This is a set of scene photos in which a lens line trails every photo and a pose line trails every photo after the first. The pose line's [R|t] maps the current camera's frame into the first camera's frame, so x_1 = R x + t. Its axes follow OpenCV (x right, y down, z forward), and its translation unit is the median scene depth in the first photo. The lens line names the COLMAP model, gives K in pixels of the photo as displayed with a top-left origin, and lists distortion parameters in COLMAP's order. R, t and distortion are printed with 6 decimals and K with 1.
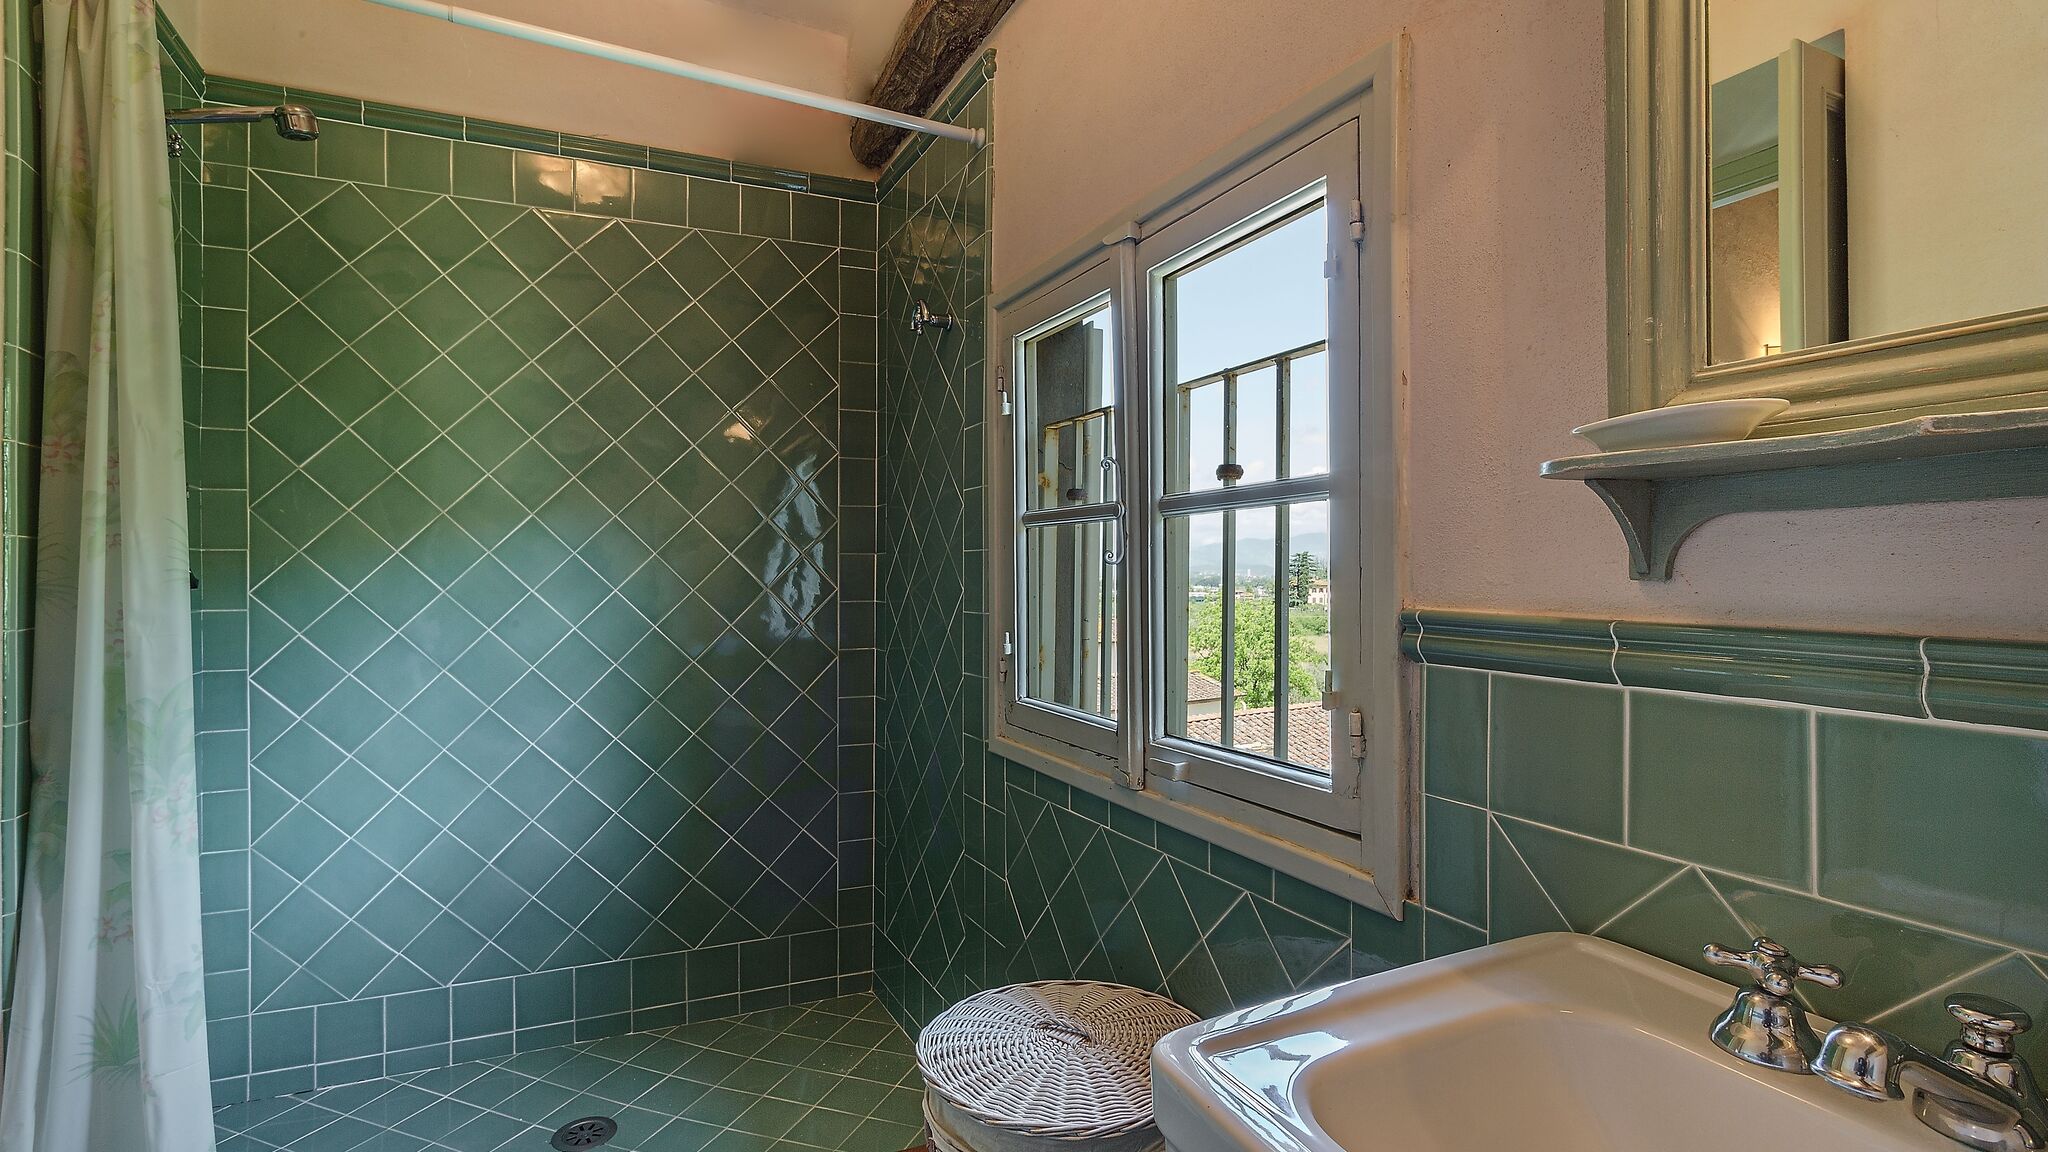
lens RADIAL K [[1007.3, 0, 1026.2], [0, 1007.3, 579.4], [0, 0, 1]] dist [-0.003932, 0.003894]
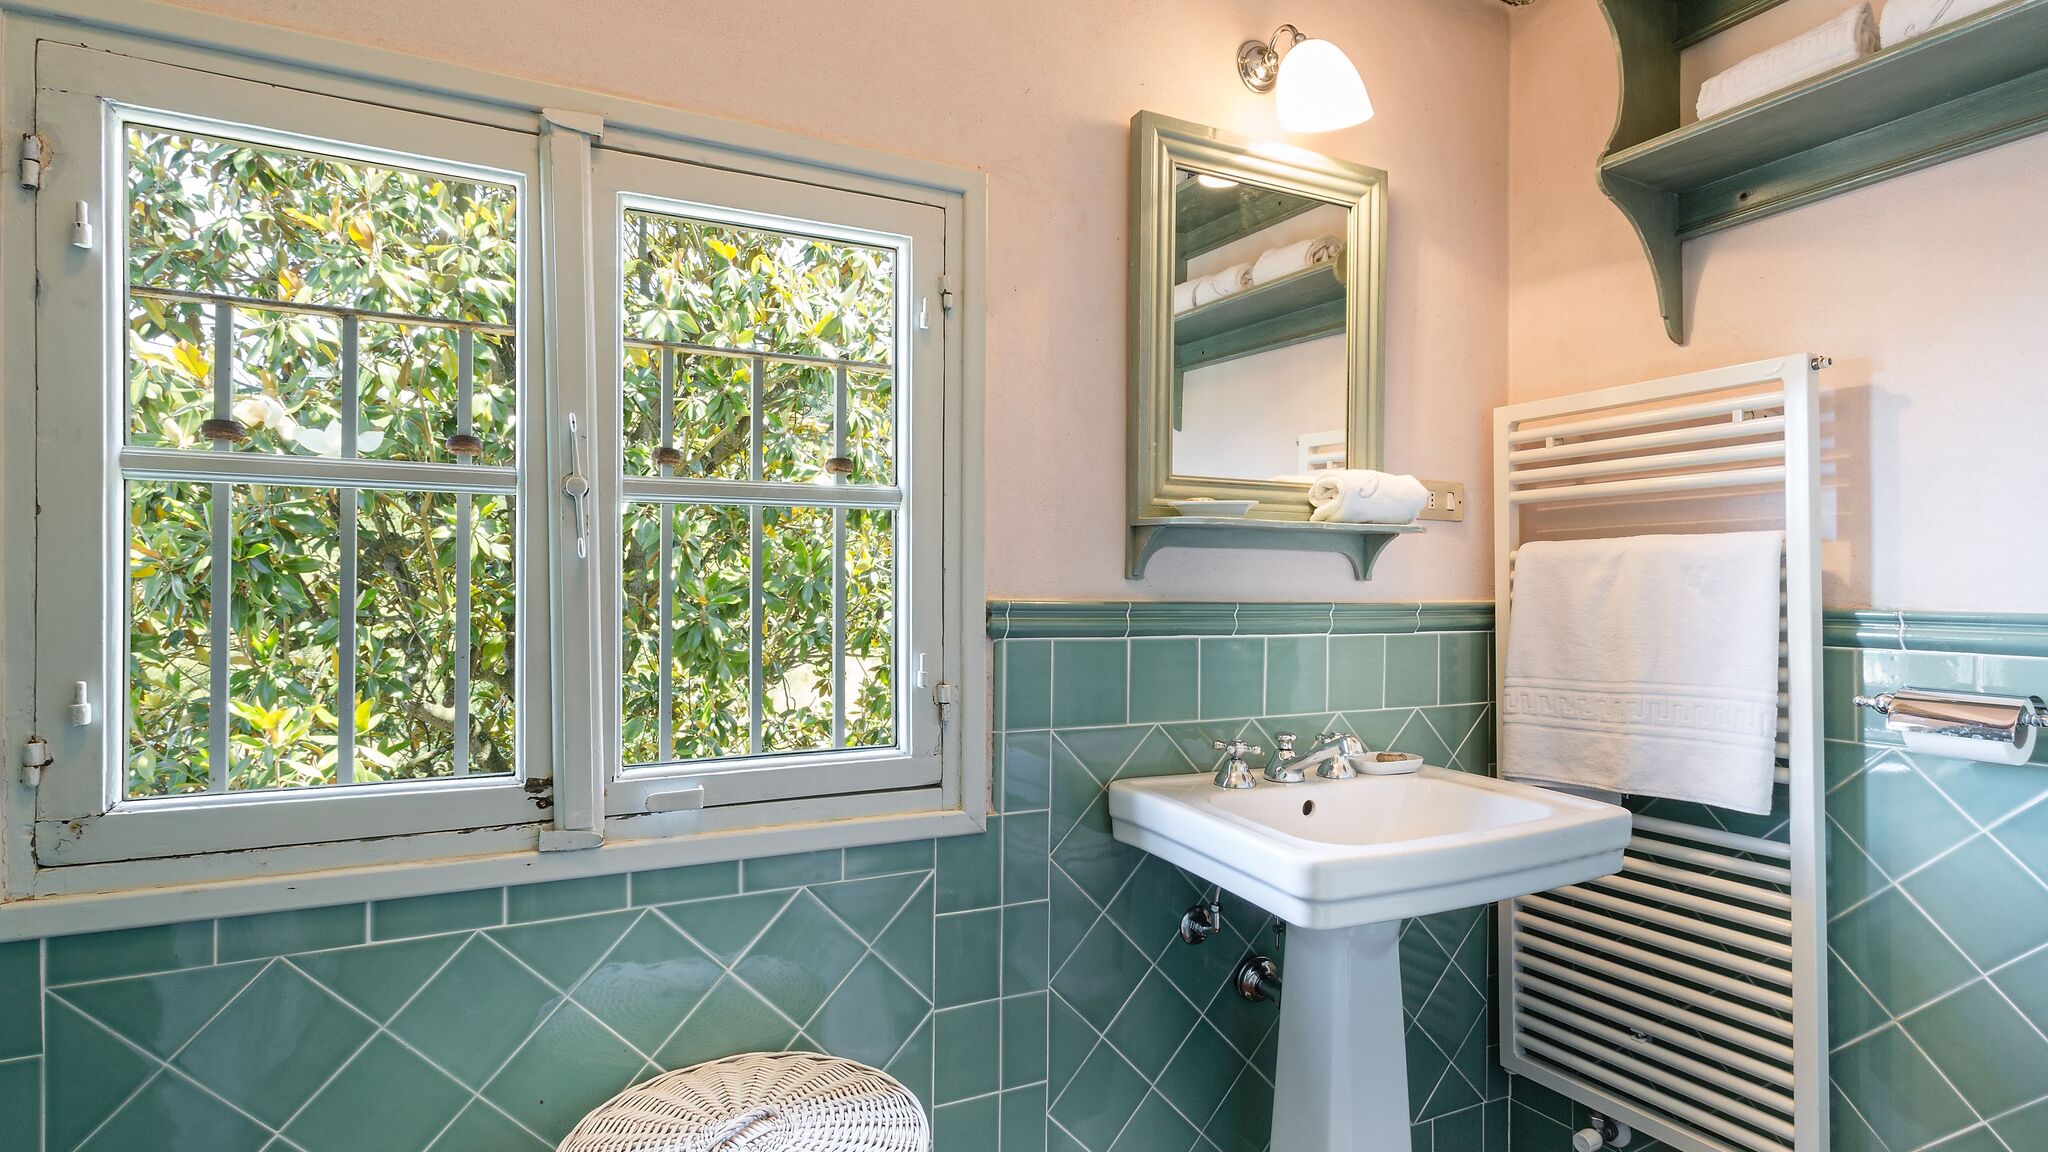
lens RADIAL K [[1007.3, 0, 1020.5], [0, 1007.3, 569.2], [0, 0, 1]] dist [-0.003932, 0.003894]
pose [[-0.033005, 0.005763, 0.999439, -1.161611], [-0.004836, 0.999971, -0.005925, -0.005406], [-0.999443, -0.005029, -0.032976, 1.195031]]
